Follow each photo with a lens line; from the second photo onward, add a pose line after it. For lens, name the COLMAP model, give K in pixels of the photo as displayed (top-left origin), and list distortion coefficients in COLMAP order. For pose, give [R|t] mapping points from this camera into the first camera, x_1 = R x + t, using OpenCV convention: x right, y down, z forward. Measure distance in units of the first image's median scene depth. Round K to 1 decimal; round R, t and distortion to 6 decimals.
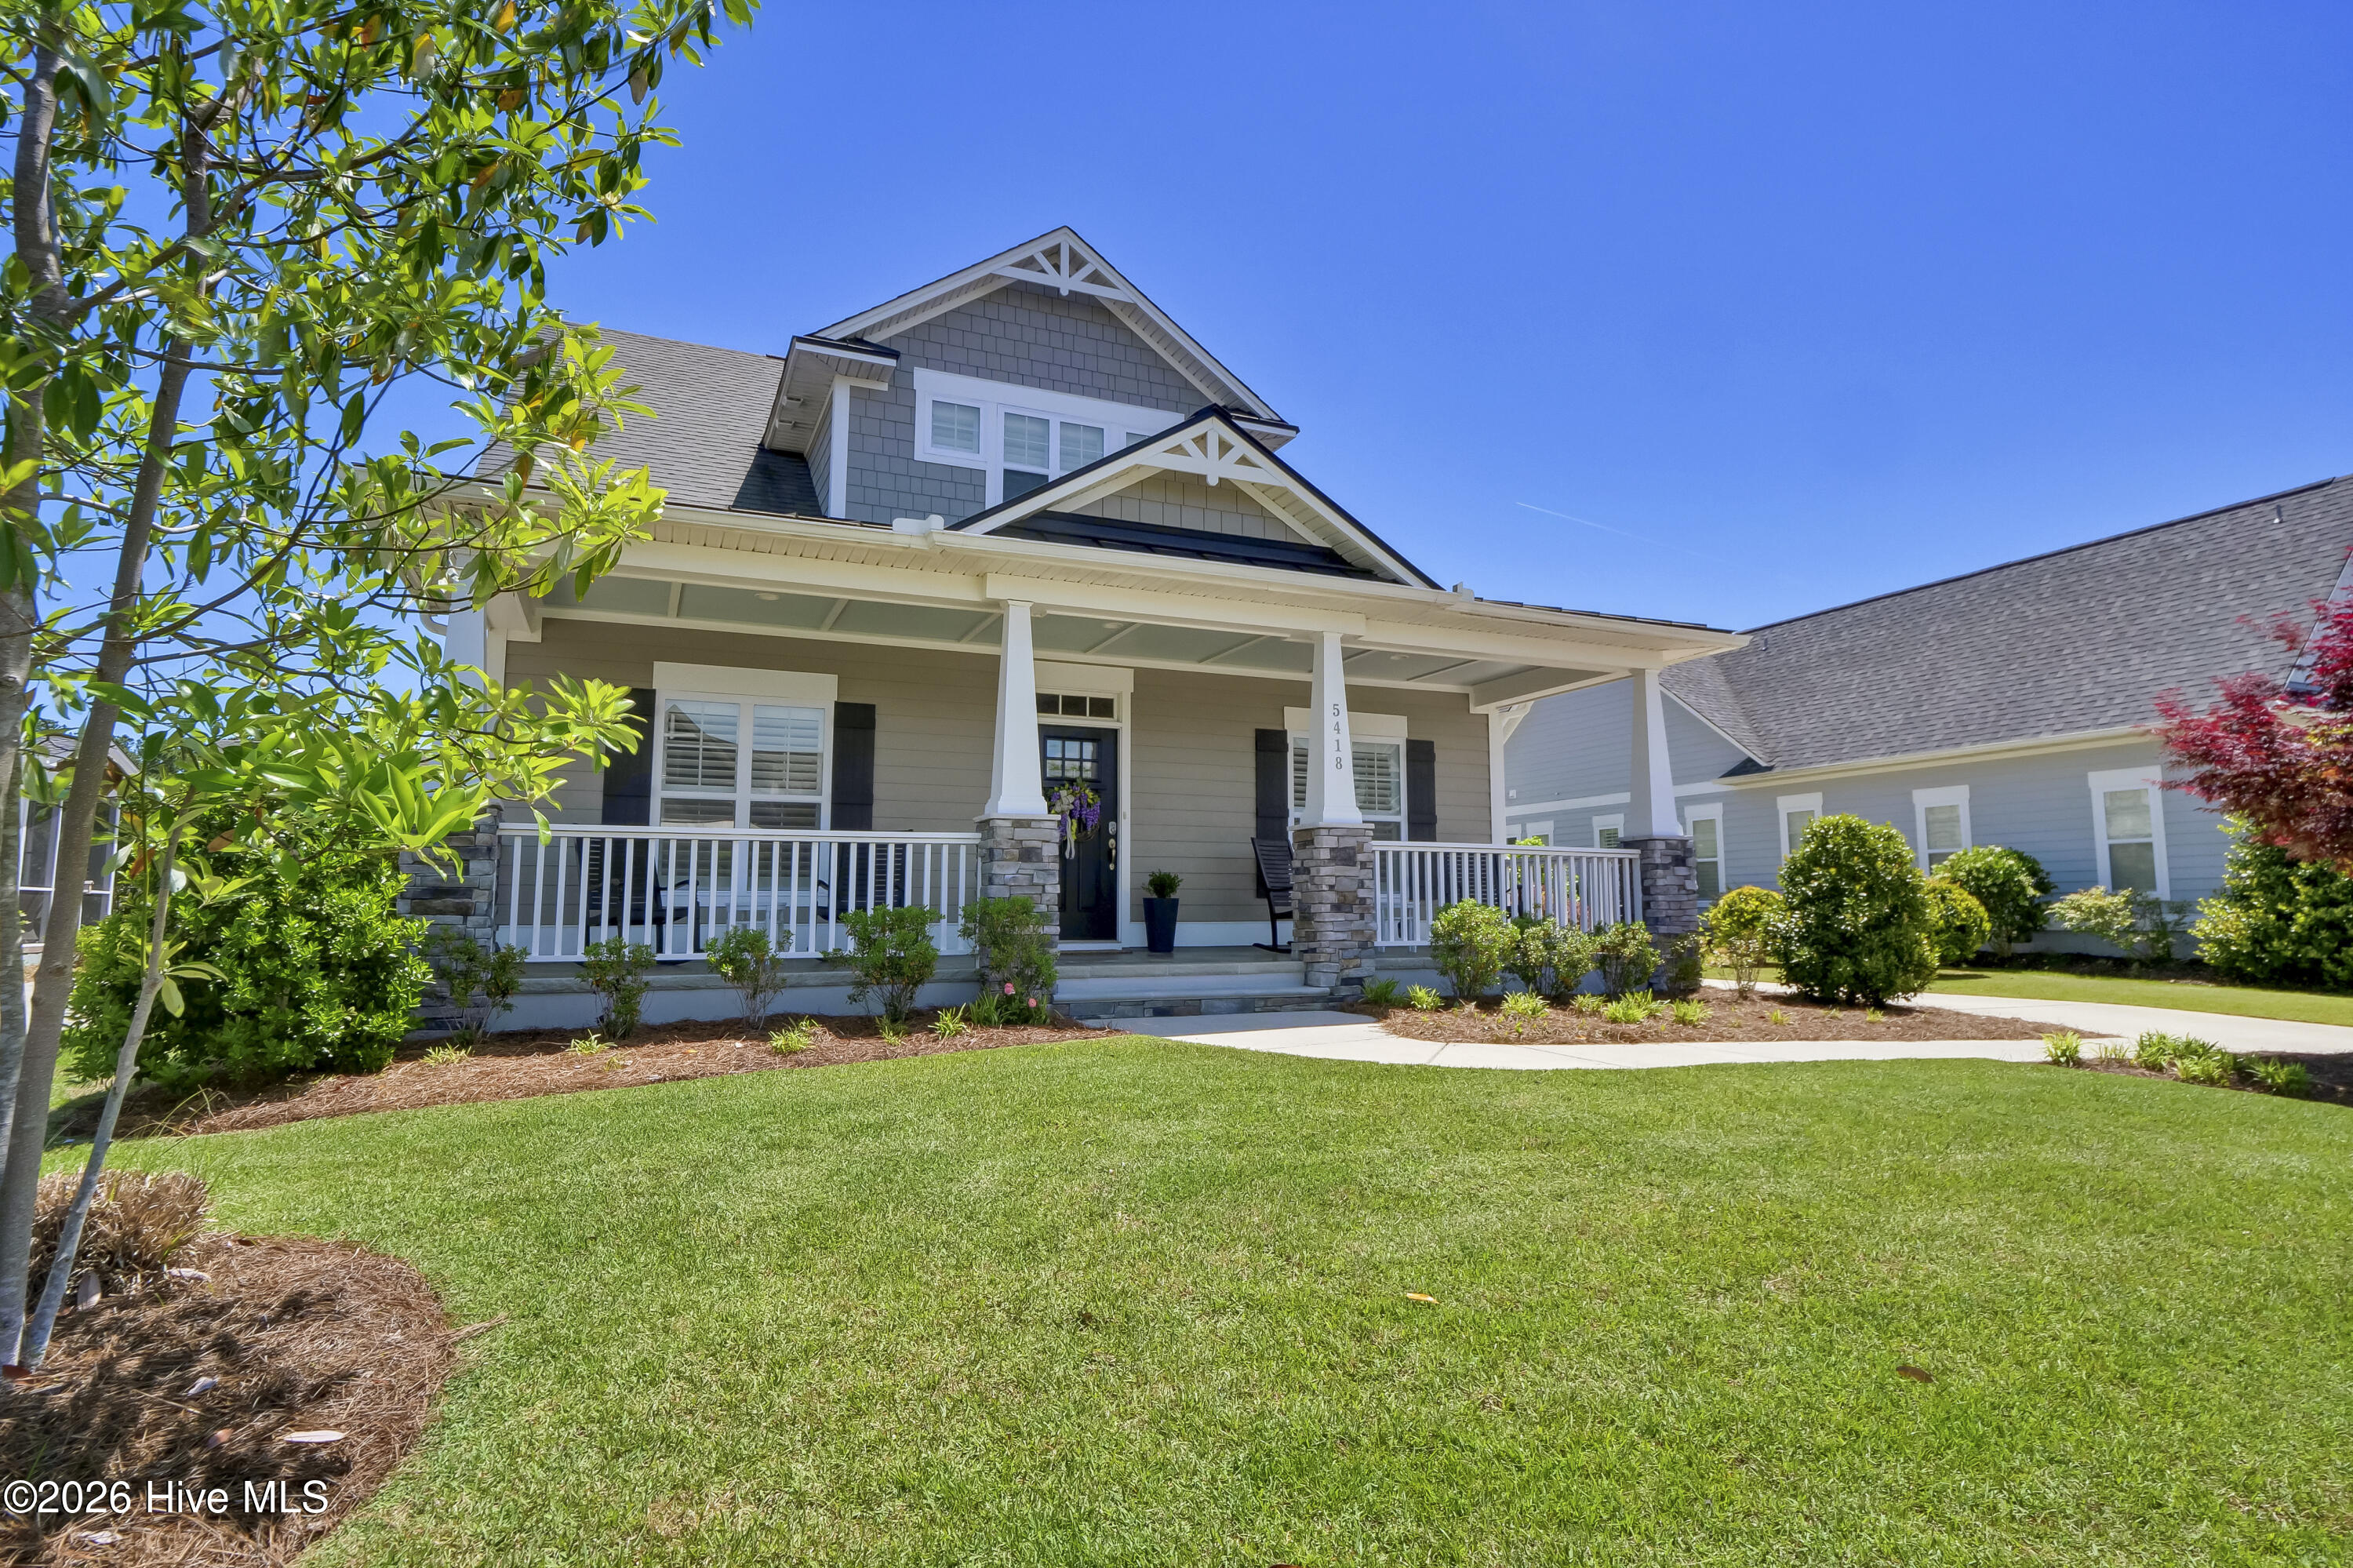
lens RADIAL K [[1245.7, 0, 1176.5], [0, 1245.7, 784.0], [0, 0, 1]] dist [-0.000674, -0.000264]
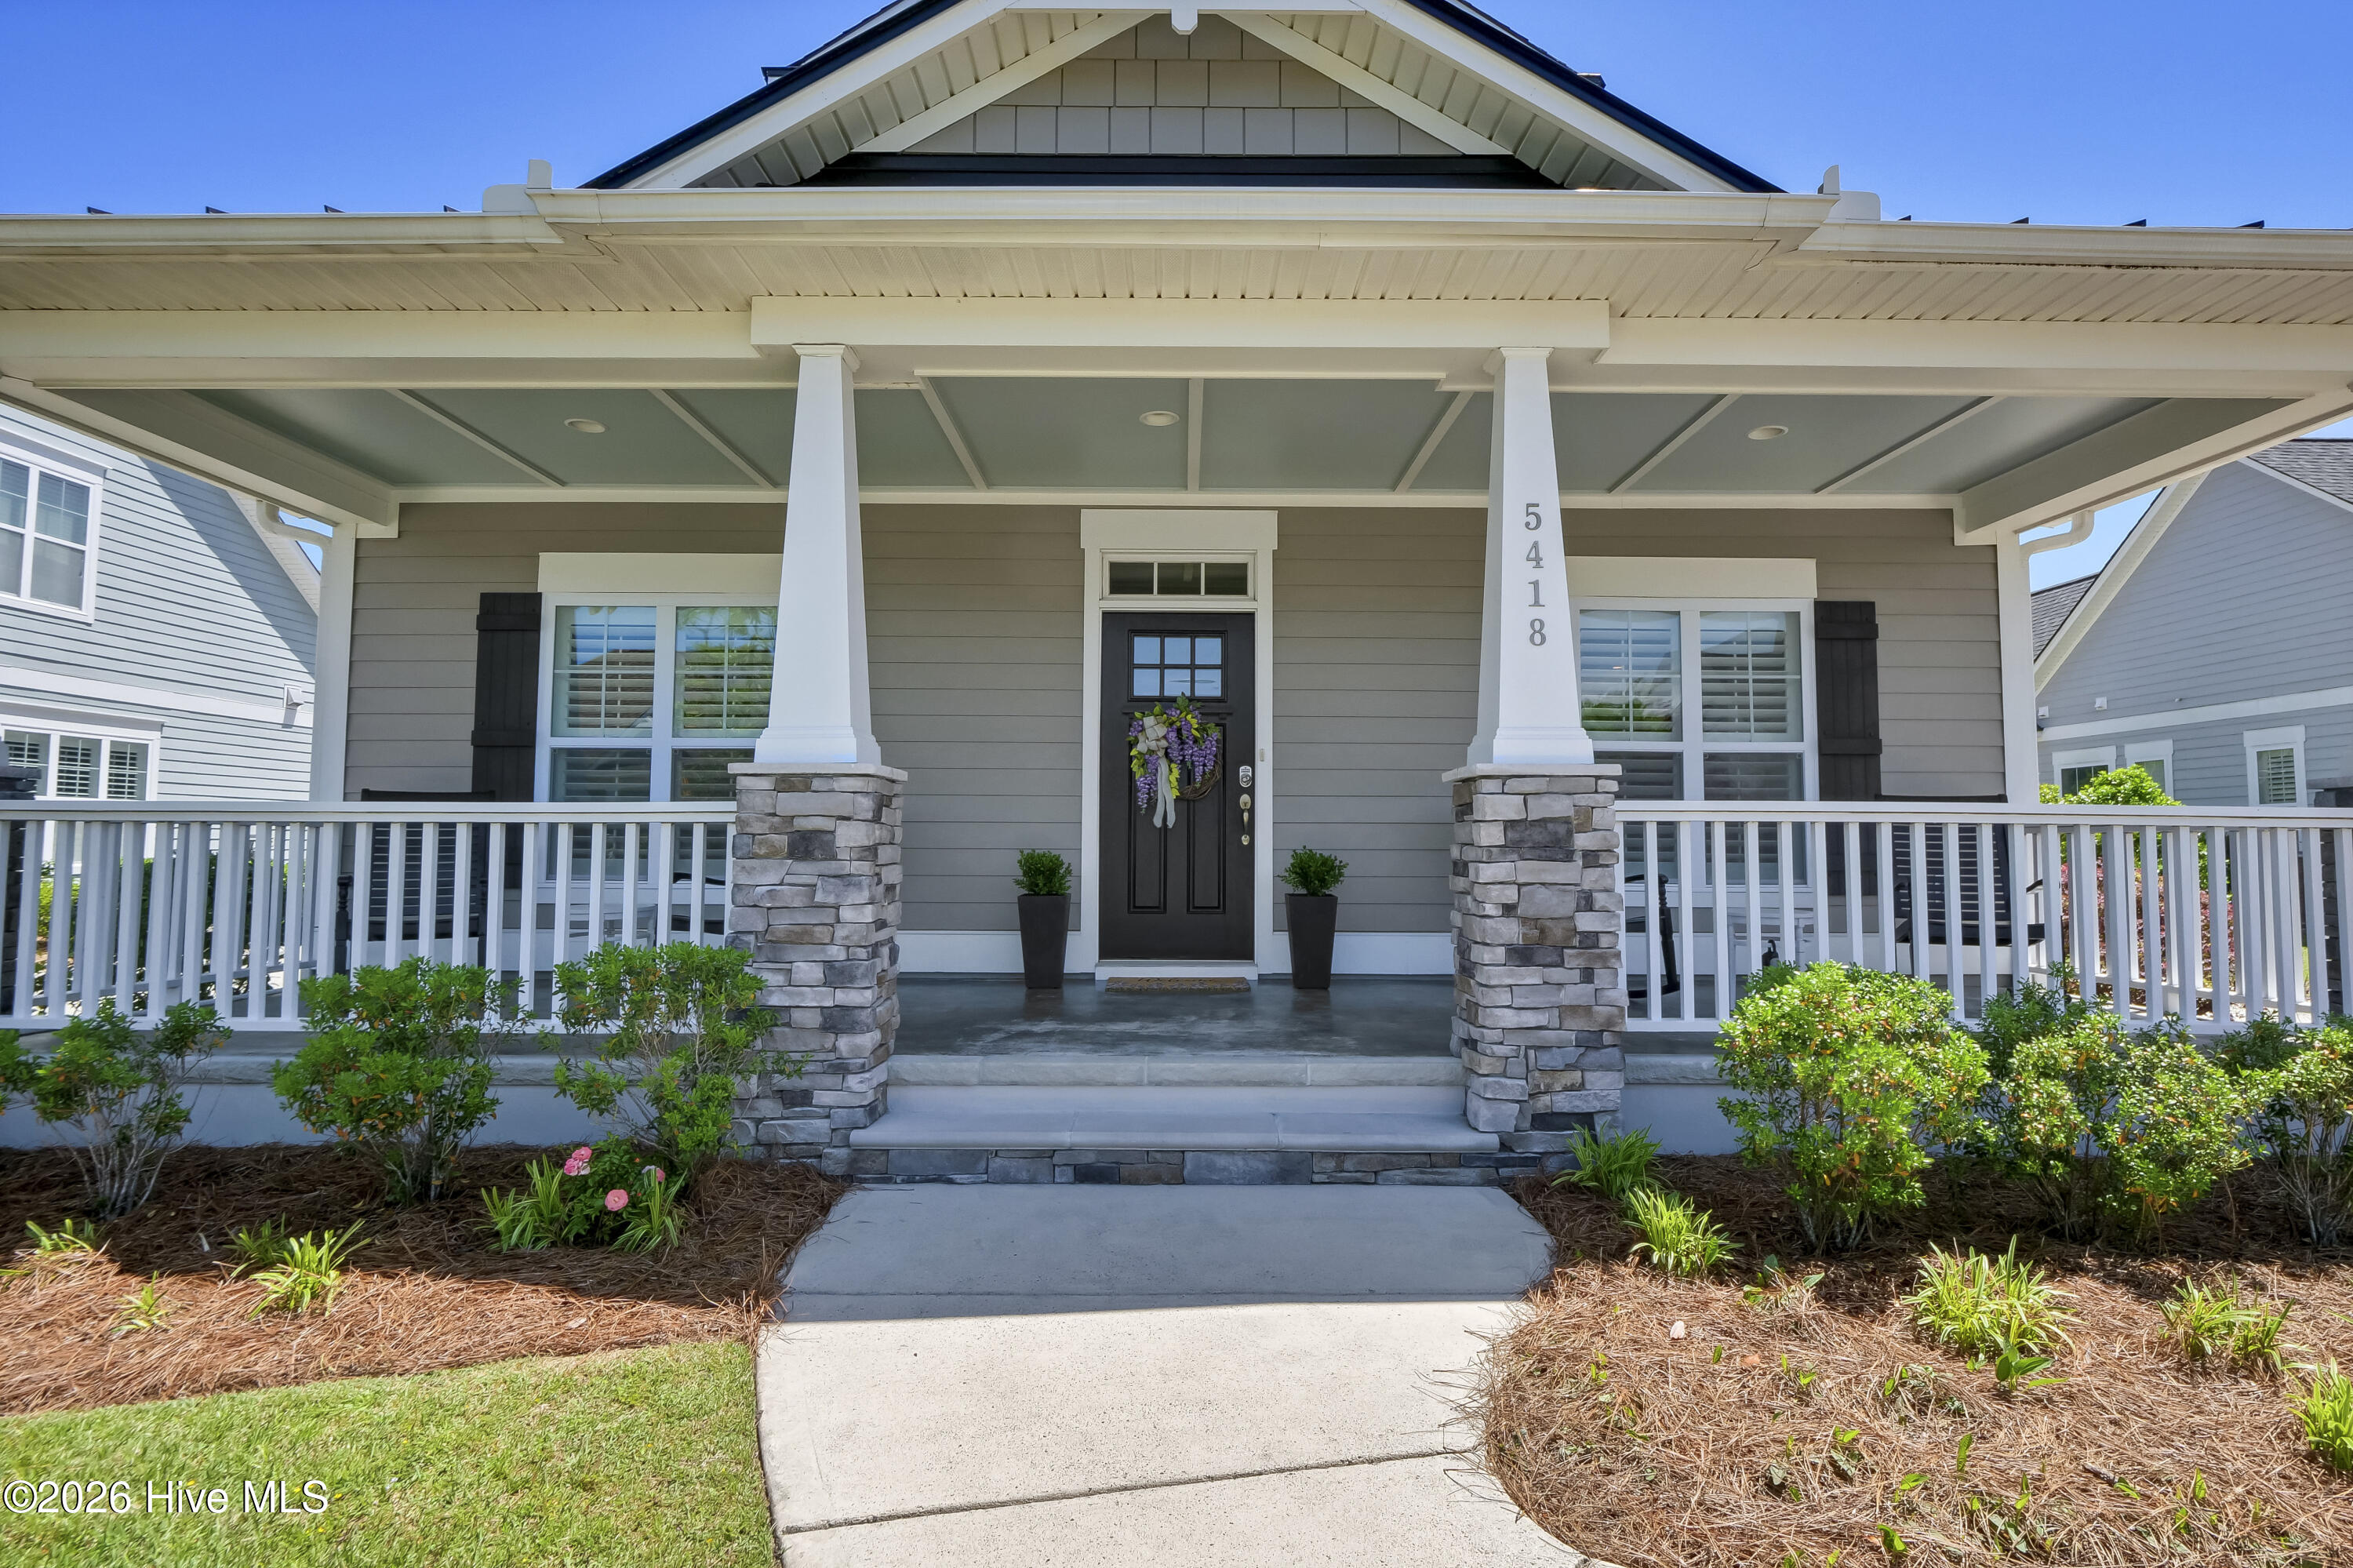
lens RADIAL K [[1190.5, 0, 1184.8], [0, 1190.5, 775.3], [0, 0, 1]] dist [-0.005369, -0.001225]
pose [[0.917833, -0.017347, -0.396588, 0.169402], [0.035398, 0.998641, 0.038242, 0.013075], [0.395386, -0.049138, 0.917200, 0.508179]]
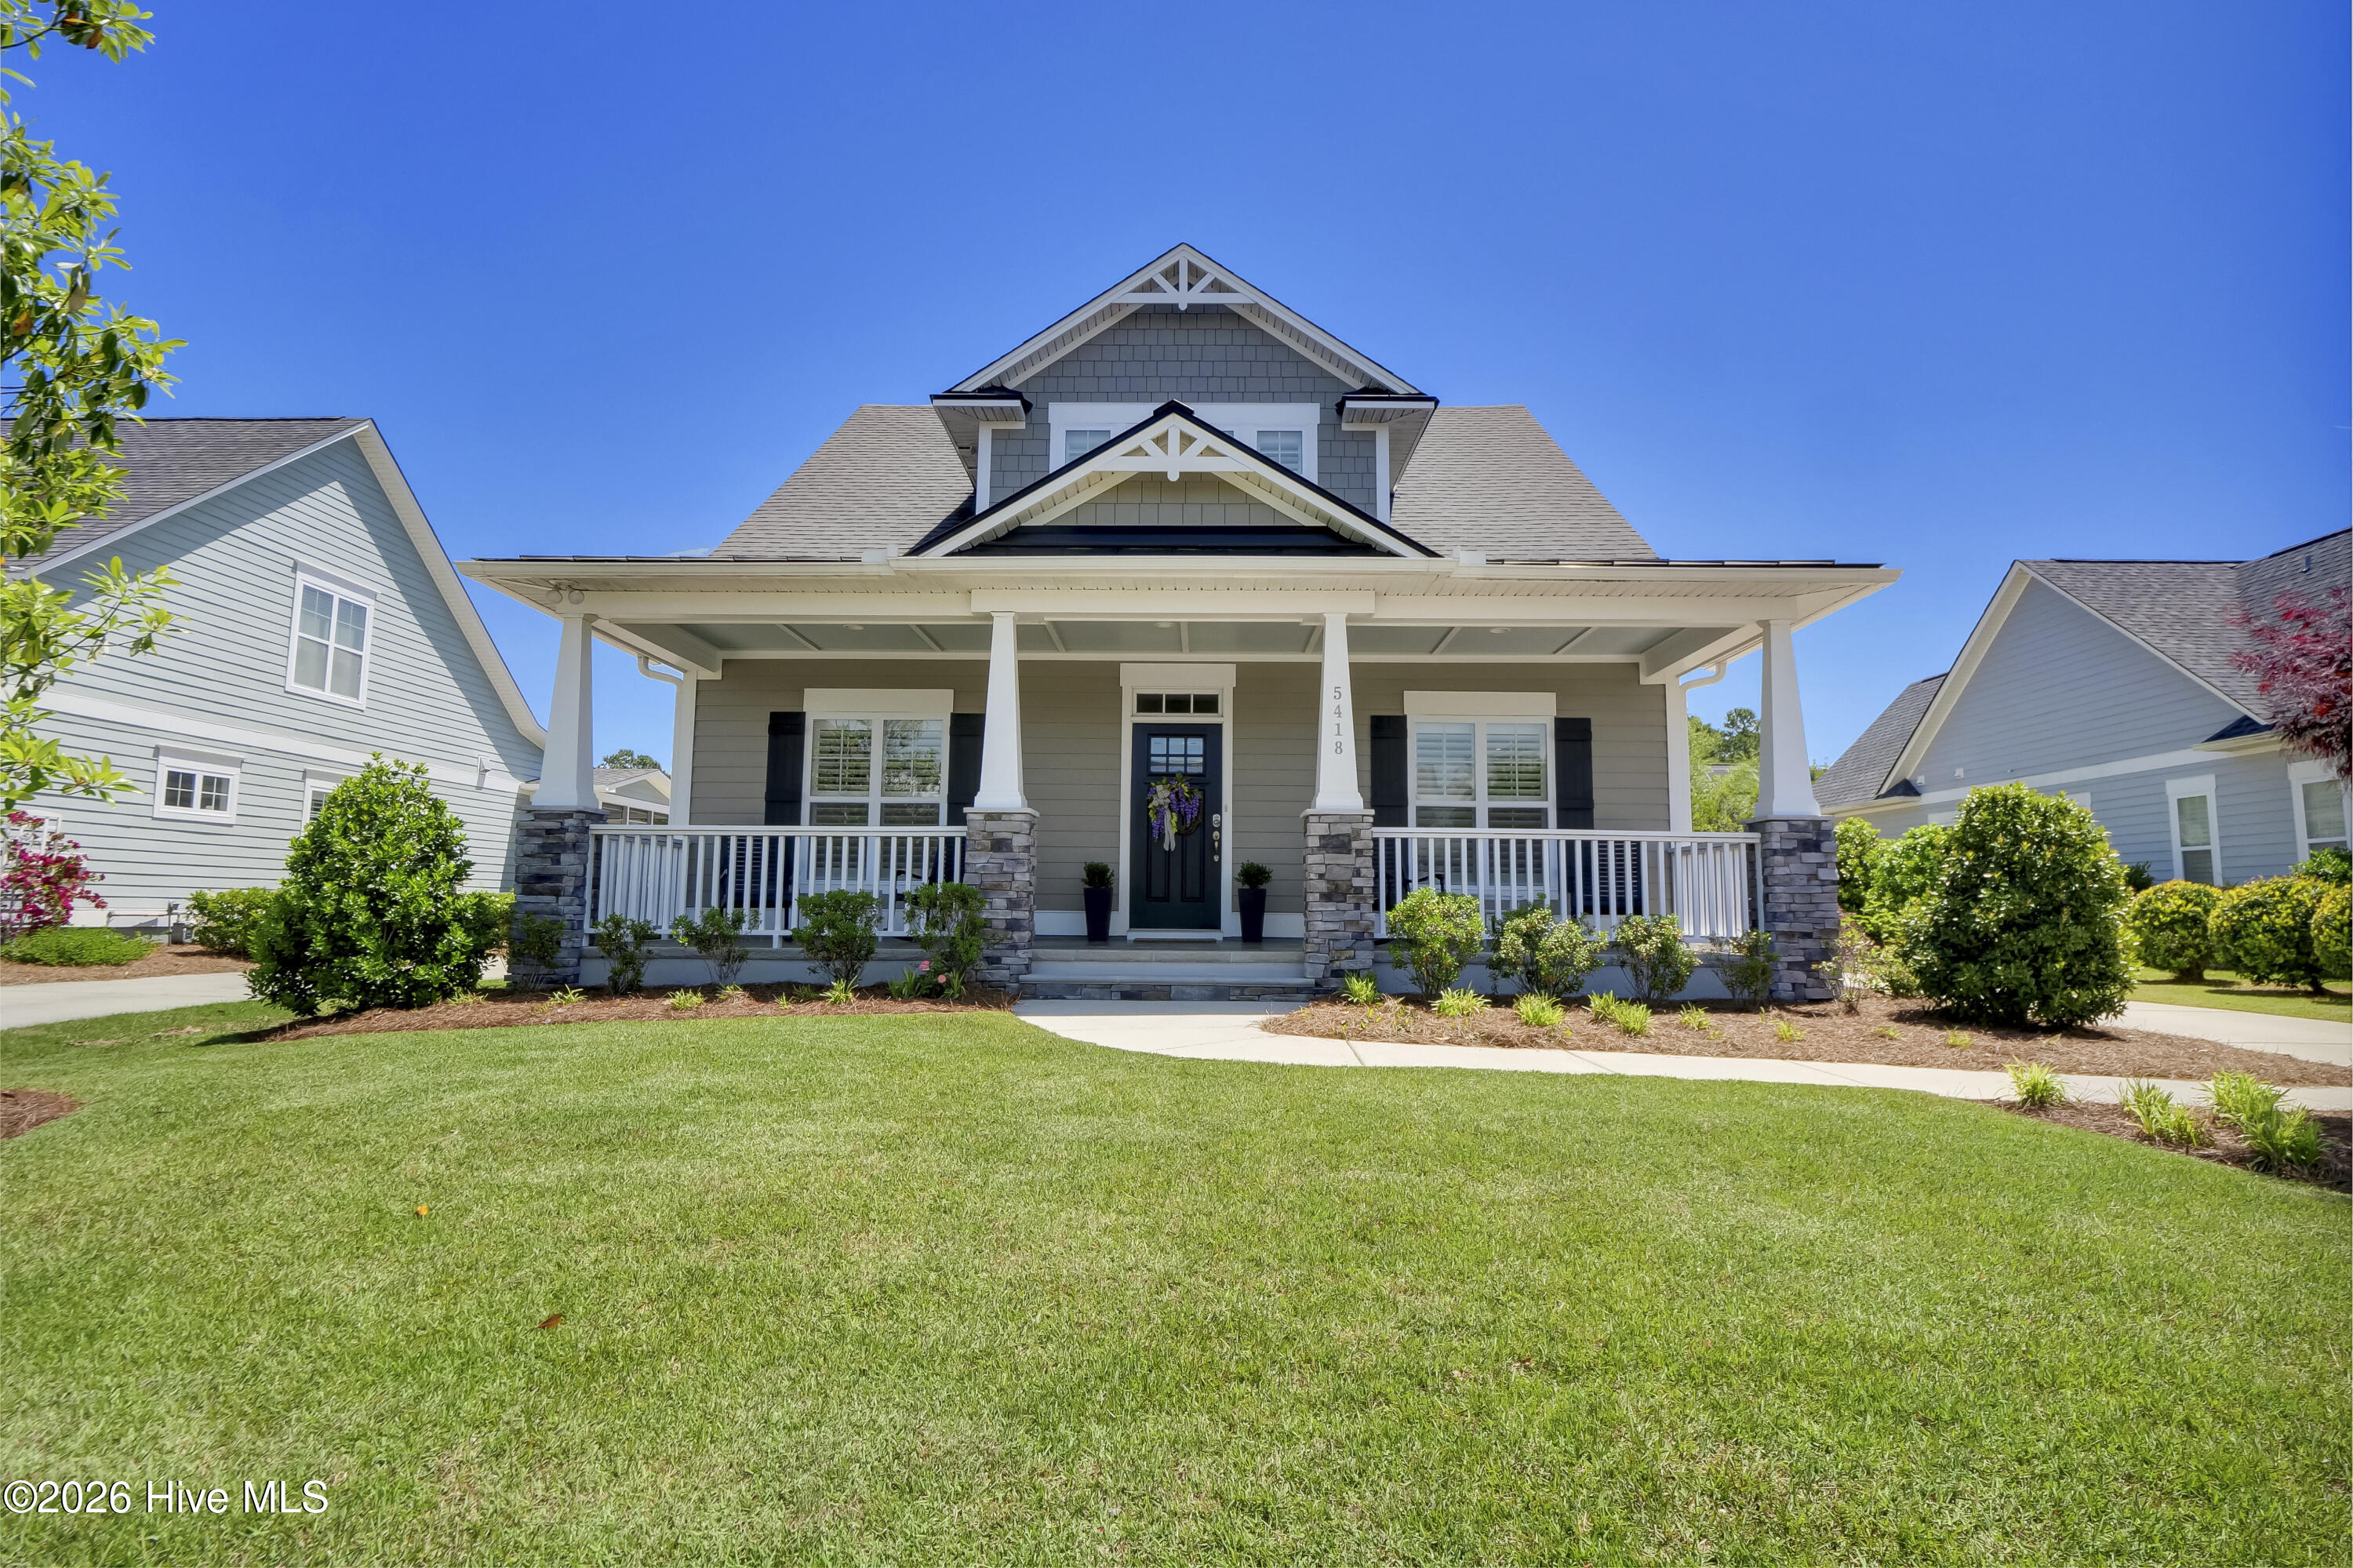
lens RADIAL K [[1230.0, 0, 1176.5], [0, 1230.0, 784.0], [0, 0, 1]] dist [-0.000862, -0.000894]
pose [[0.907456, -0.032922, -0.418854, 0.383662], [0.032473, 0.999439, -0.008203, 0.014006], [0.418889, -0.006157, 0.908016, 0.074442]]
